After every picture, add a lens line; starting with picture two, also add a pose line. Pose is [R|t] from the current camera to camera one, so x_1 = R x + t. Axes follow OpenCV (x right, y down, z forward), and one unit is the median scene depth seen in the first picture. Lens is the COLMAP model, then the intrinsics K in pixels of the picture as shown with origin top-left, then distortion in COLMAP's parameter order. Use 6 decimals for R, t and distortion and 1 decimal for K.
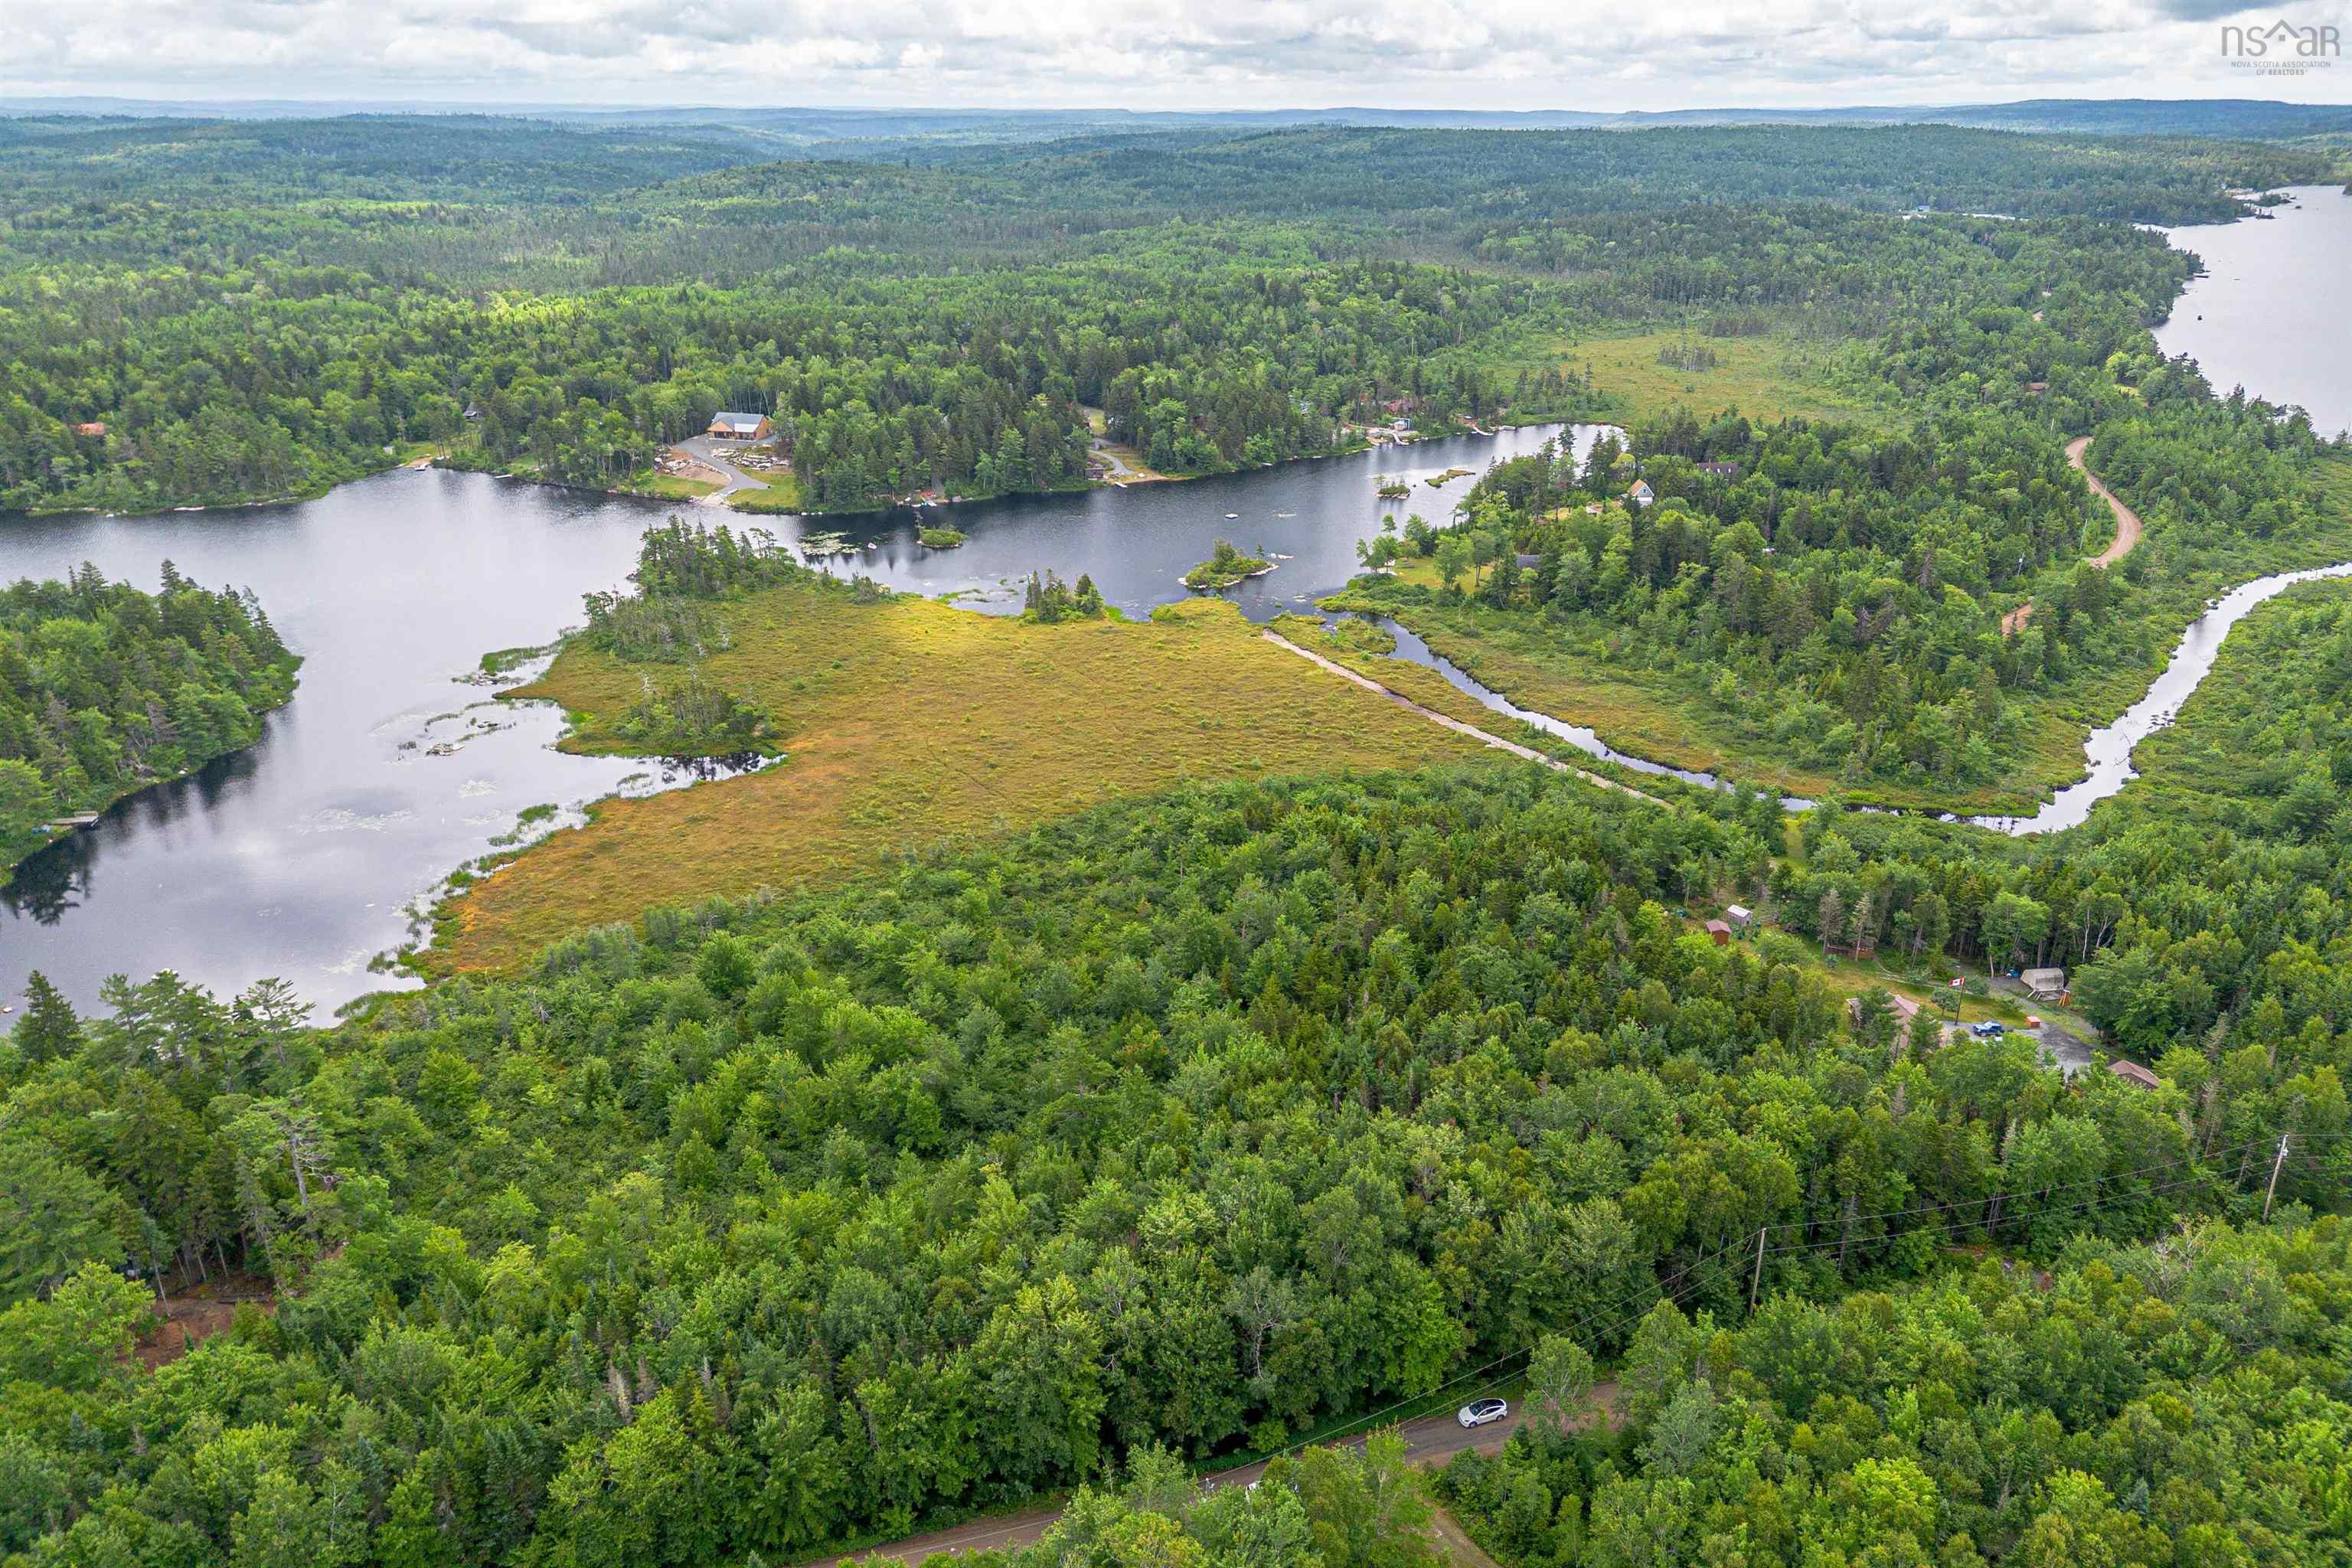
lens RADIAL K [[1648.5, 0, 1179.2], [0, 1648.5, 778.0], [0, 0, 1]] dist [0.071525, -0.067238]
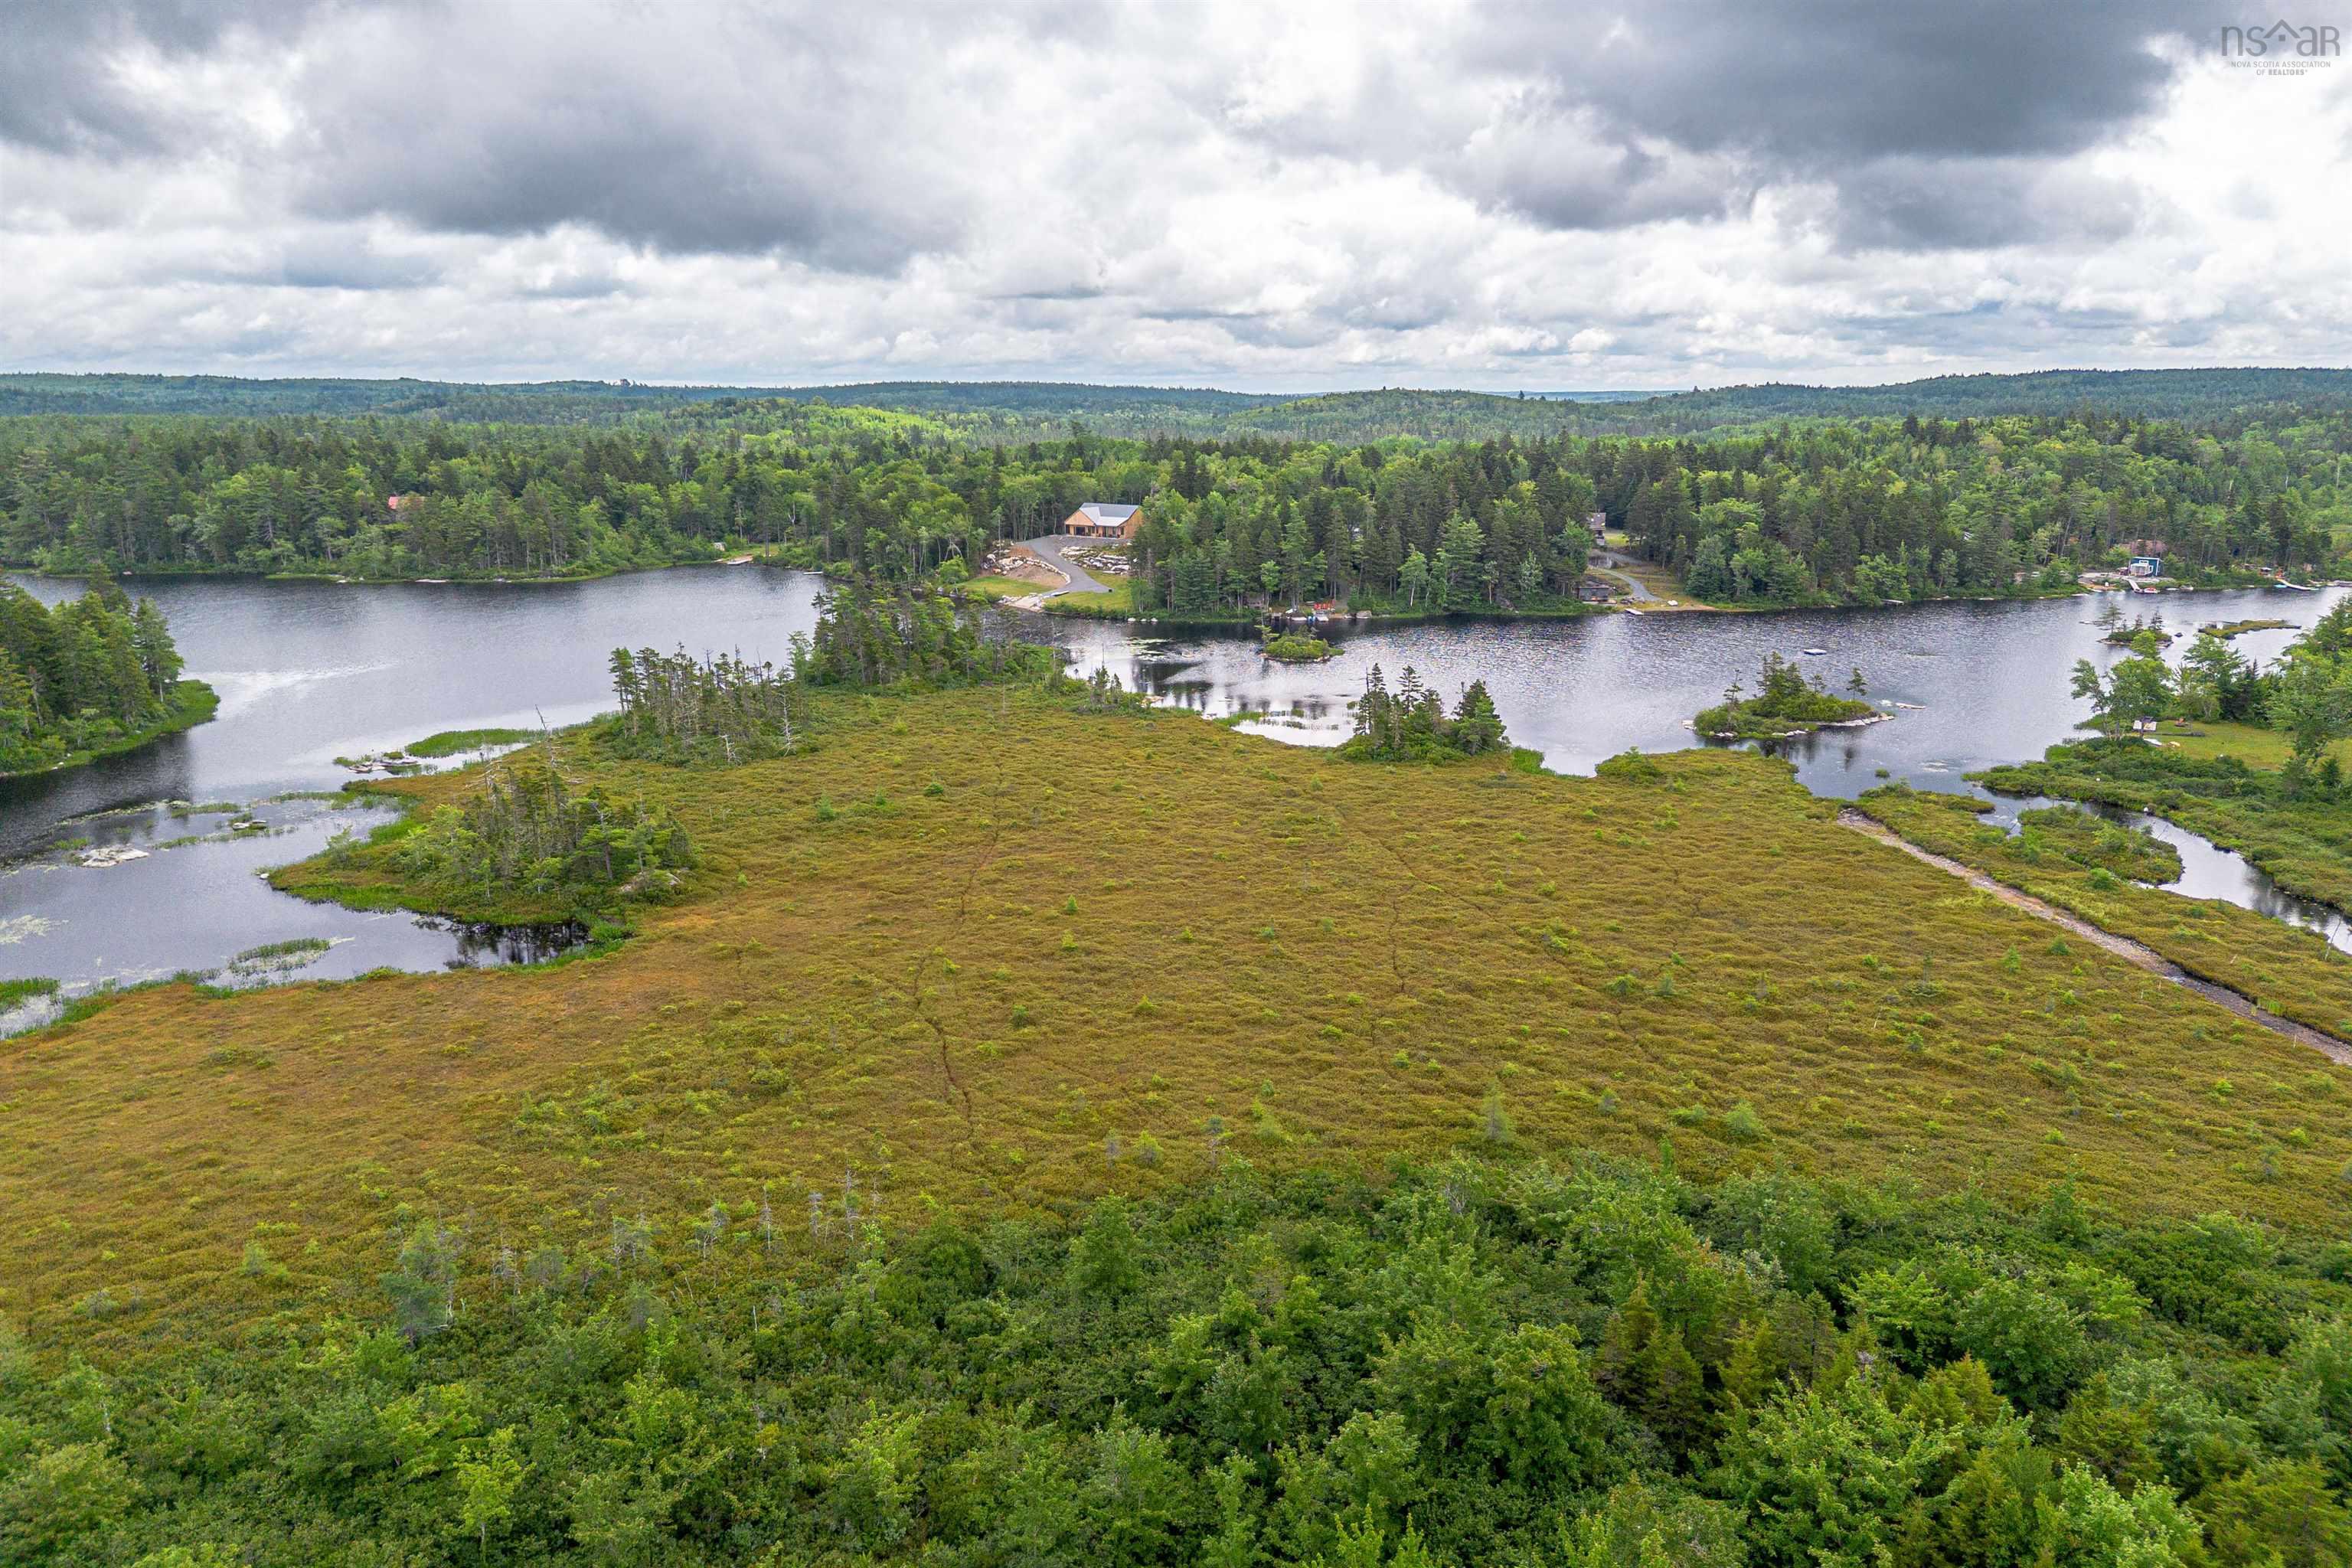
lens RADIAL K [[1648.5, 0, 1194.1], [0, 1648.5, 792.2], [0, 0, 1]] dist [0.071525, -0.067238]
pose [[0.935369, 0.082946, -0.343810, 0.033963], [-0.133053, 0.983223, -0.124777, -0.011181], [0.327692, 0.162457, 0.930713, 0.415879]]
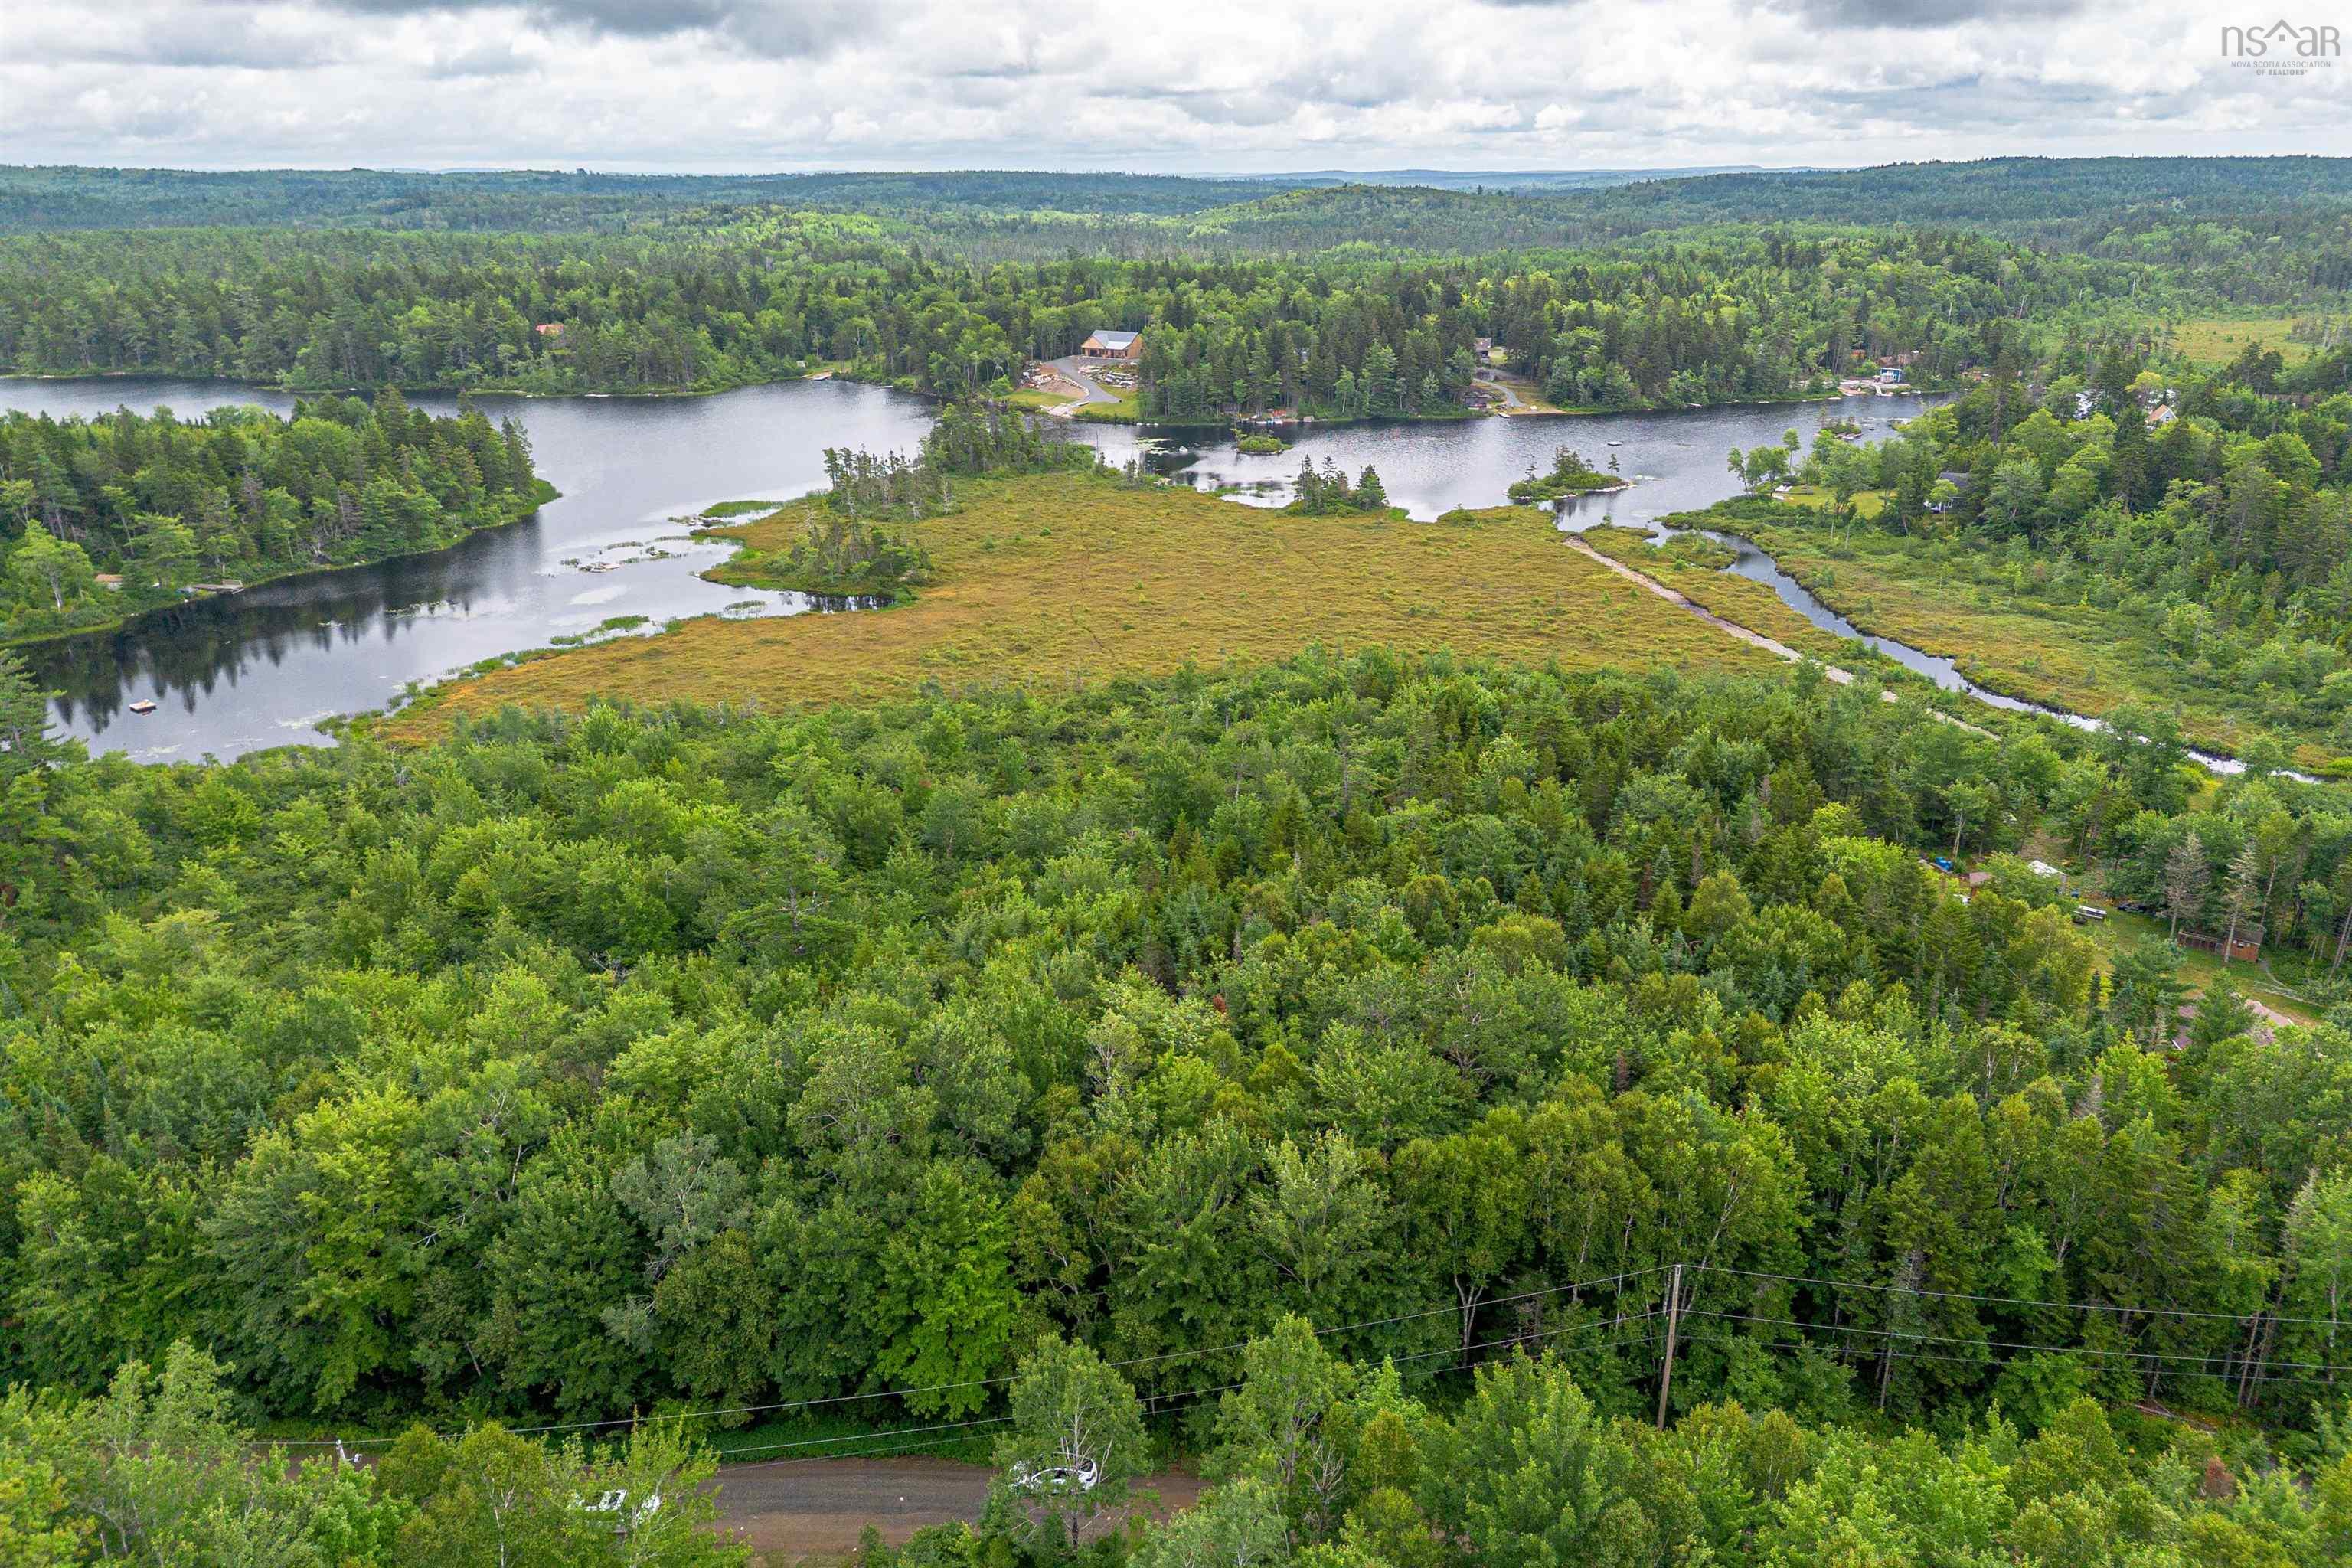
lens RADIAL K [[1648.5, 0, 1186.6], [0, 1648.5, 782.4], [0, 0, 1]] dist [0.071525, -0.067238]
pose [[0.941385, 0.111786, -0.318273, 0.118368], [-0.122018, 0.992451, -0.012328, 0.048946], [0.314492, 0.050441, 0.947919, 0.152353]]
